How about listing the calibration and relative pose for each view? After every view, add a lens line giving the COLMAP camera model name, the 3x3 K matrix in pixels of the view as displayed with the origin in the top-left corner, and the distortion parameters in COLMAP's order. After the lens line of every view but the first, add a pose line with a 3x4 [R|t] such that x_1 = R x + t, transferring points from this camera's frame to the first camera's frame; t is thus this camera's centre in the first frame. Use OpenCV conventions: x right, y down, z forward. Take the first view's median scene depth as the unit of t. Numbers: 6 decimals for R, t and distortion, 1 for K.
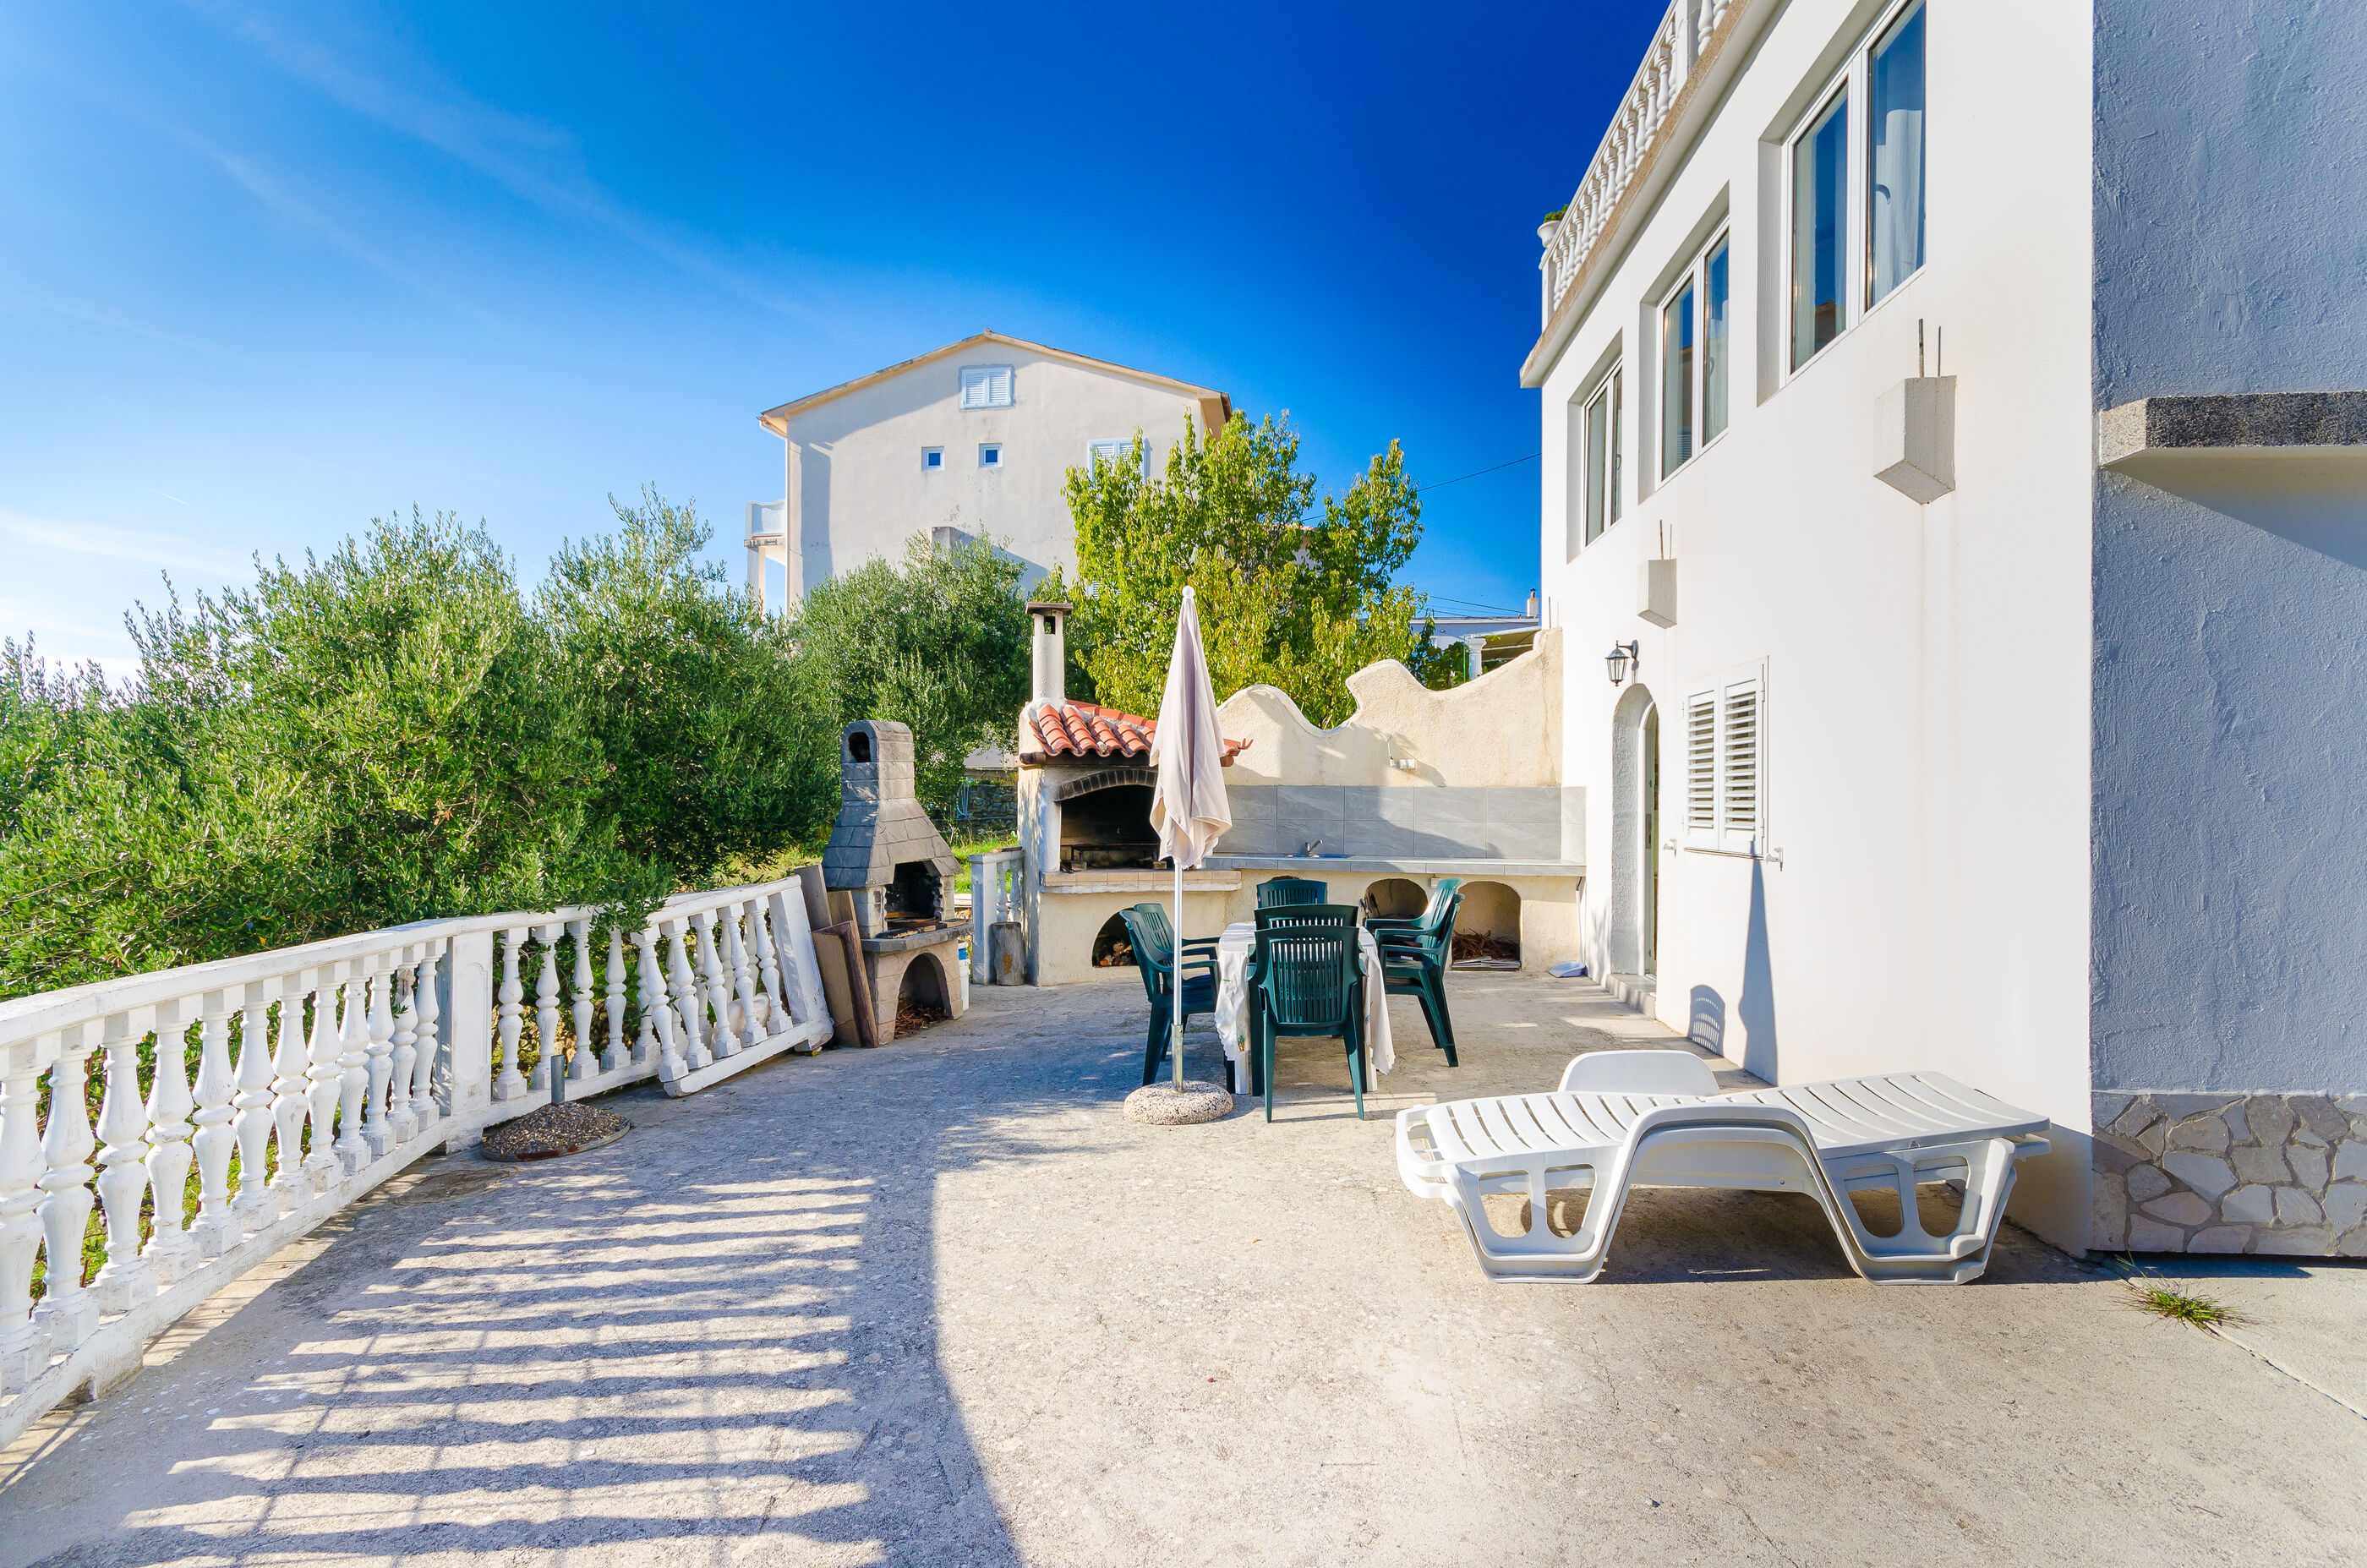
lens RADIAL K [[1045.9, 0, 1198.3], [0, 1045.9, 789.5], [0, 0, 1]] dist [0.024965, -0.008008]
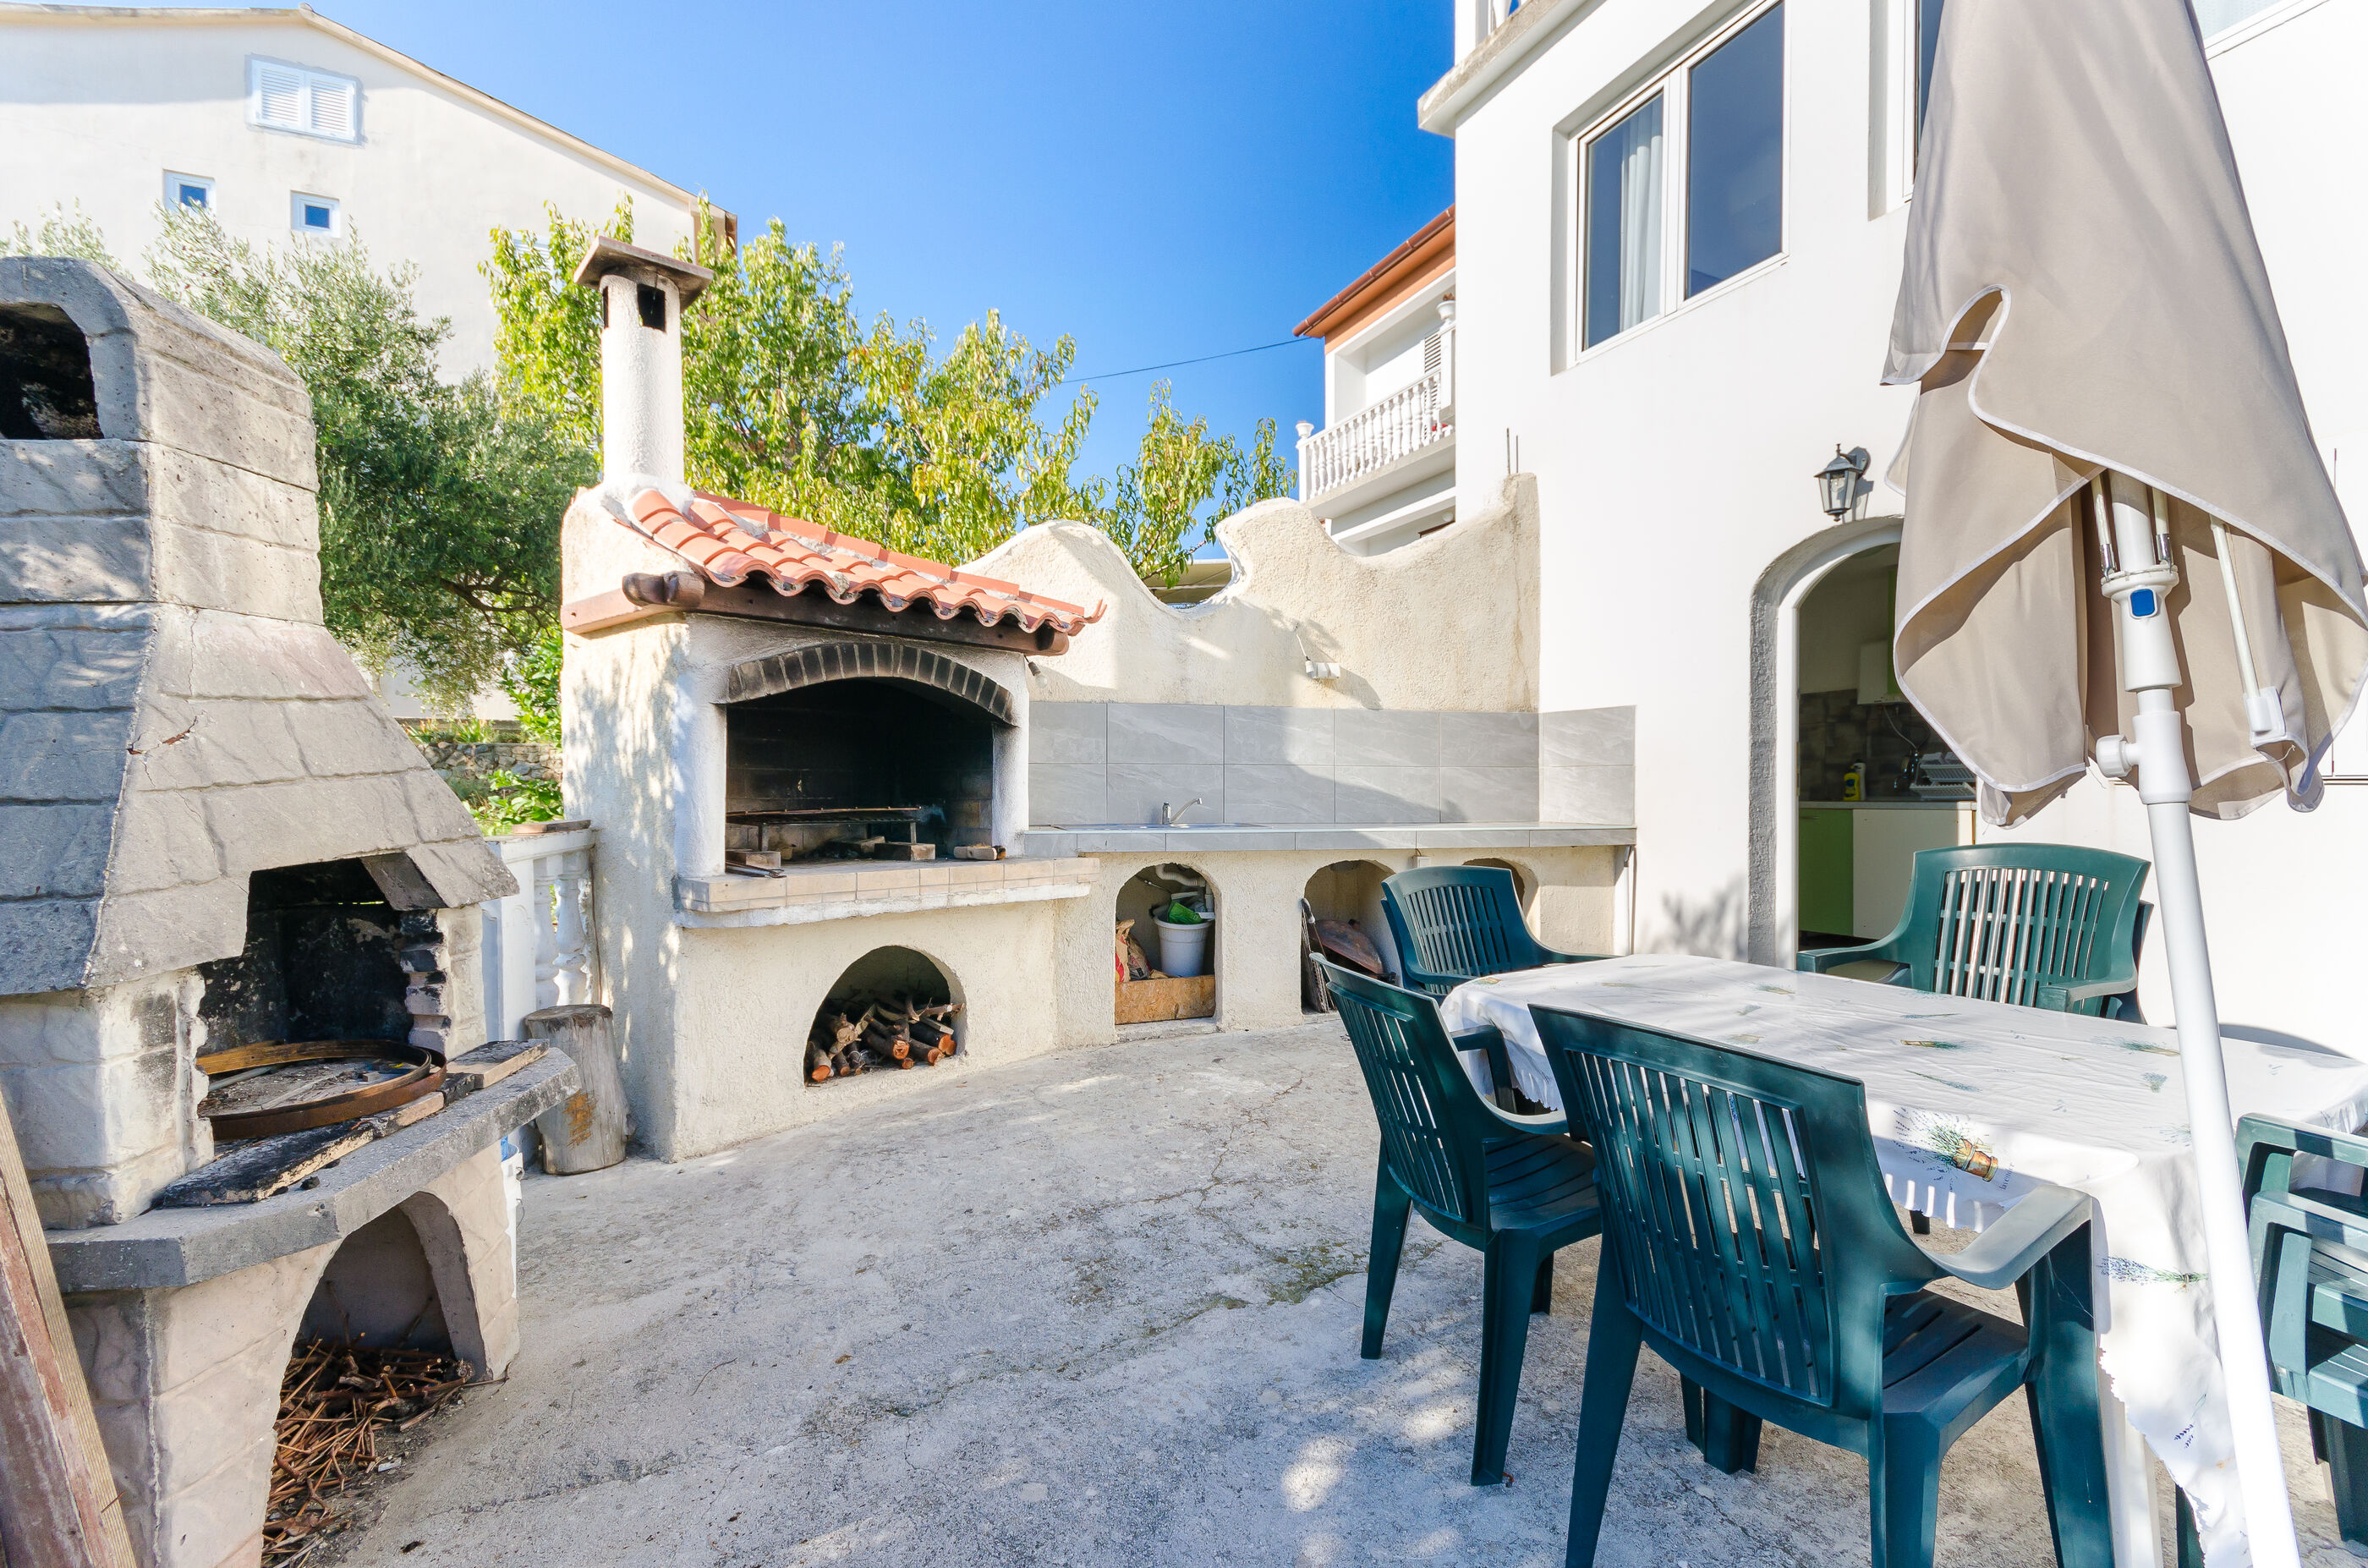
lens RADIAL K [[1046.4, 0, 1198.8], [0, 1046.4, 789.5], [0, 0, 1]] dist [0.024965, -0.008008]
pose [[0.866278, -0.004773, 0.499539, -0.170910], [-0.002499, 0.999900, 0.013887, 0.036900], [-0.499556, -0.013278, 0.866180, 0.523447]]
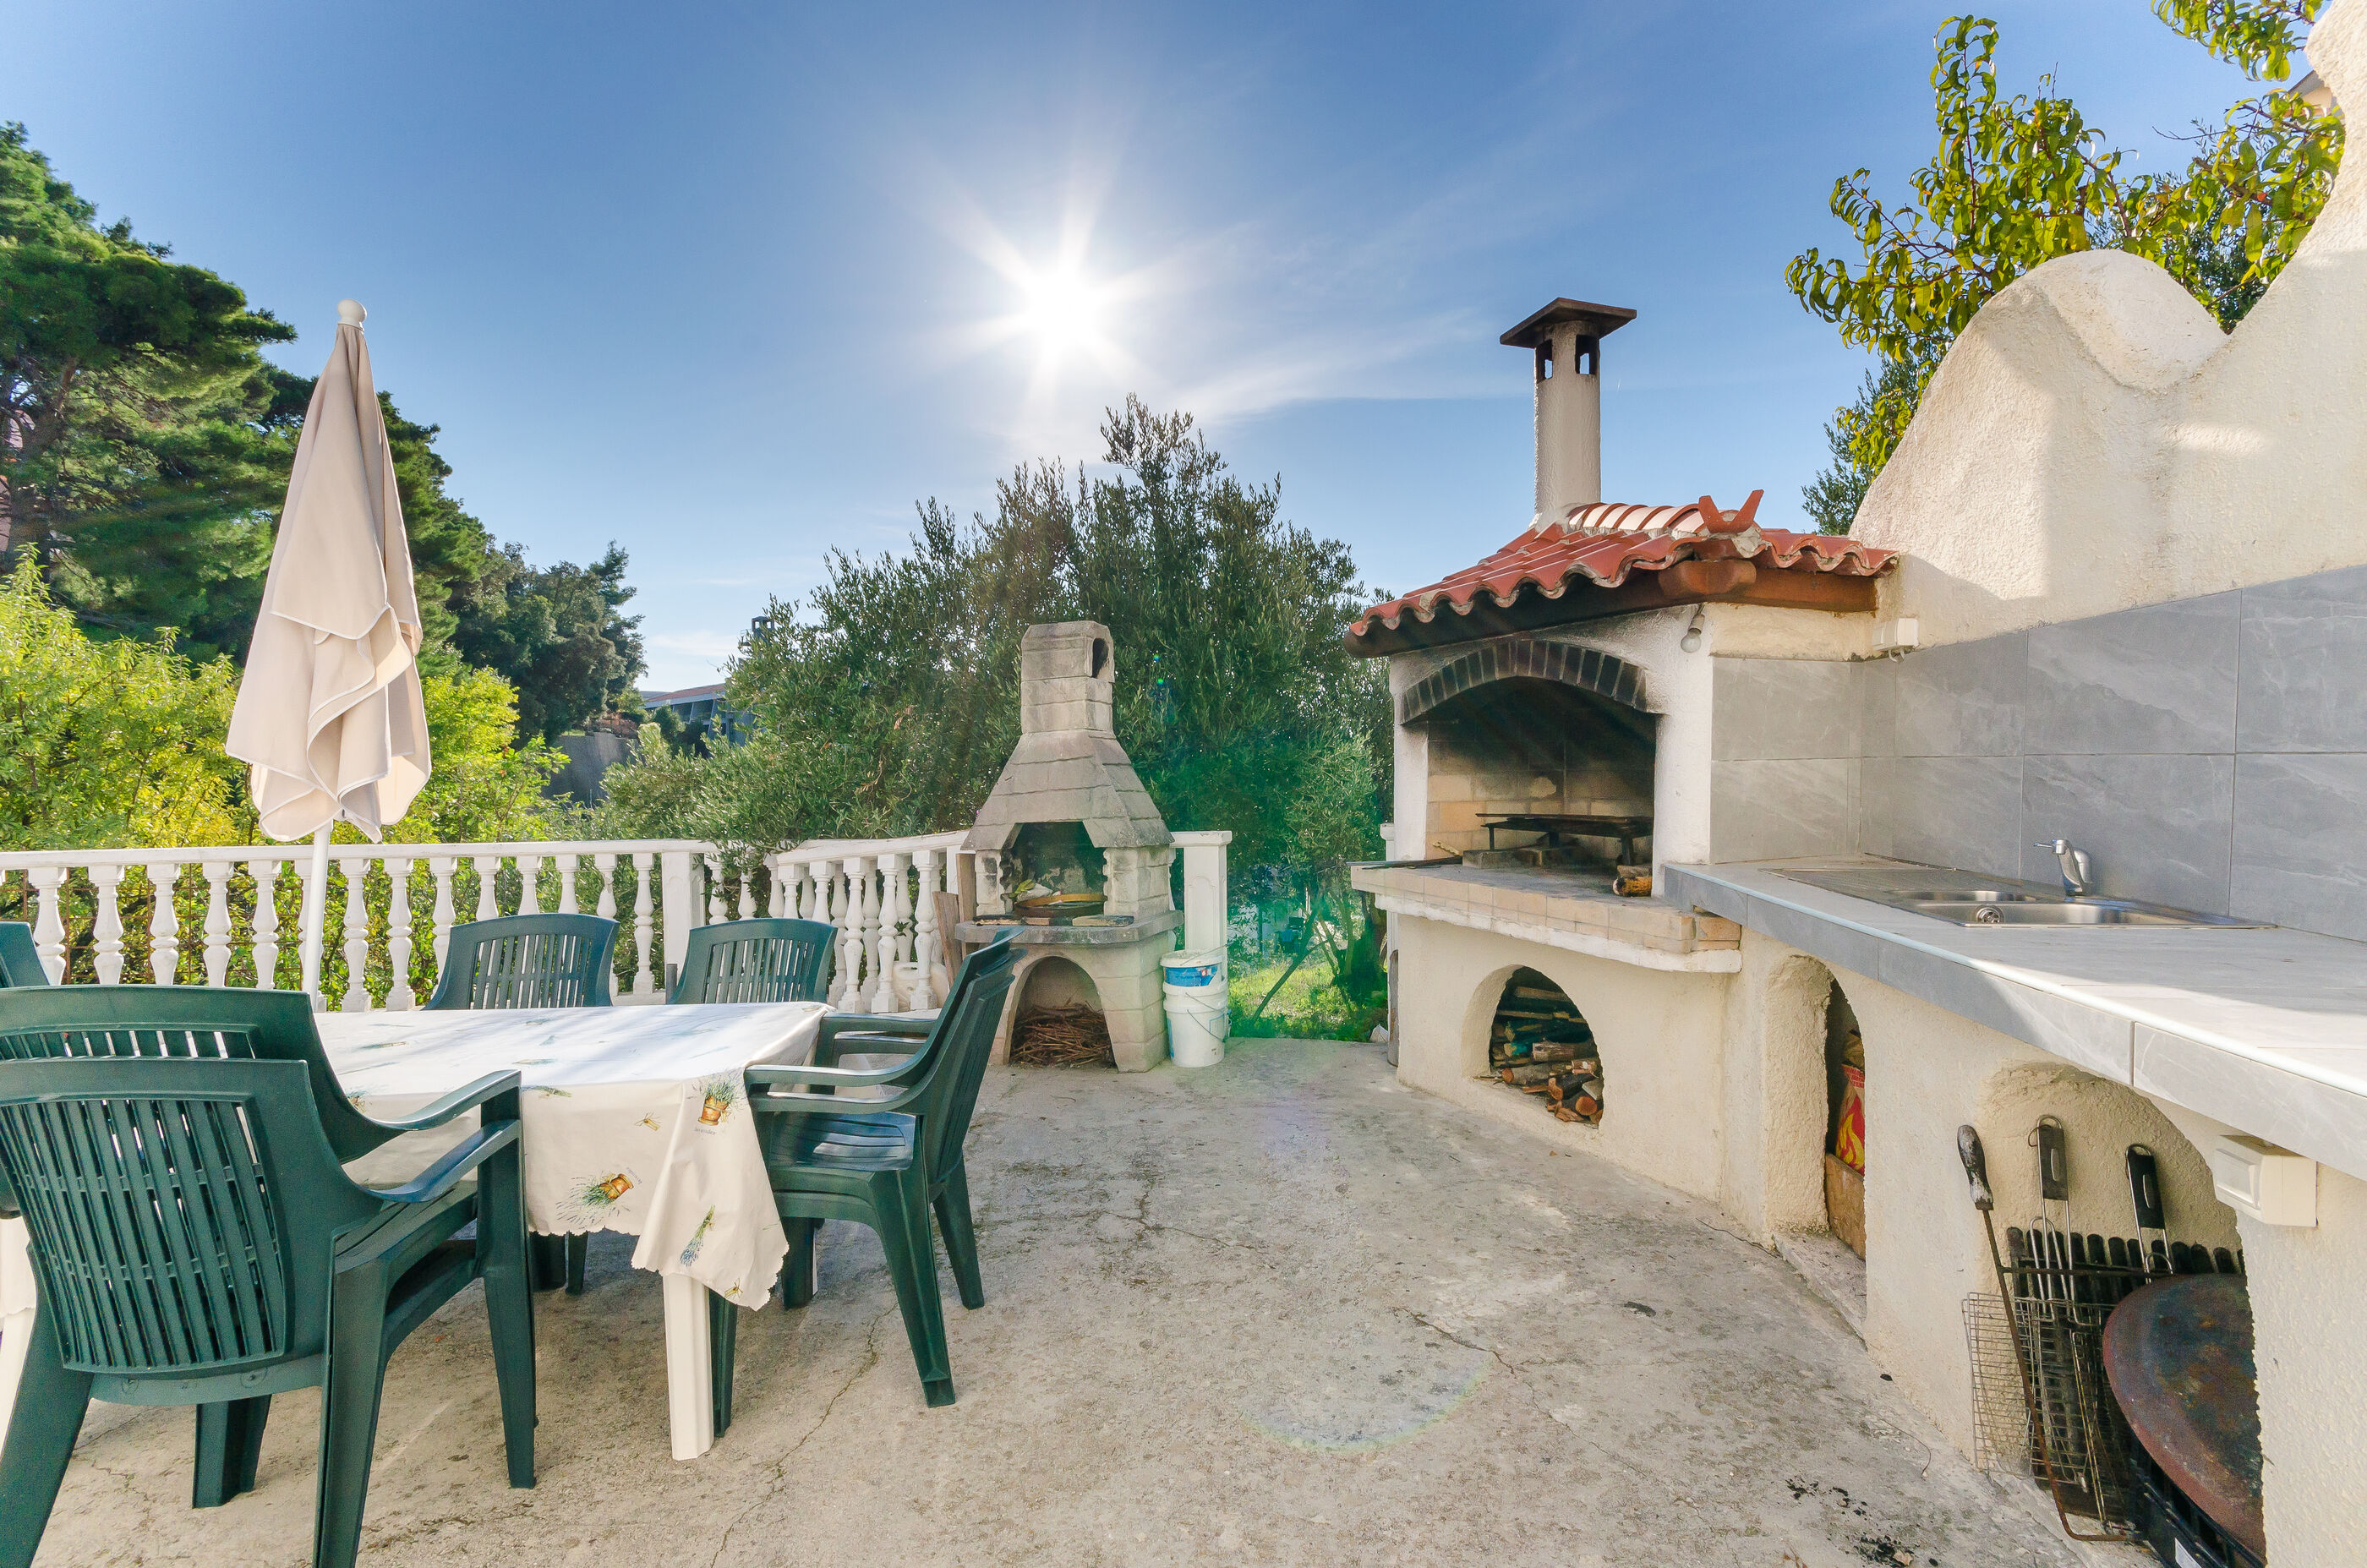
lens RADIAL K [[1045.9, 0, 1198.3], [0, 1045.9, 789.5], [0, 0, 1]] dist [0.024965, -0.008008]
pose [[0.120320, 0.017040, -0.992589, 0.339093], [0.025203, 0.999478, 0.020214, 0.028275], [0.992415, -0.027448, 0.119828, 0.802141]]
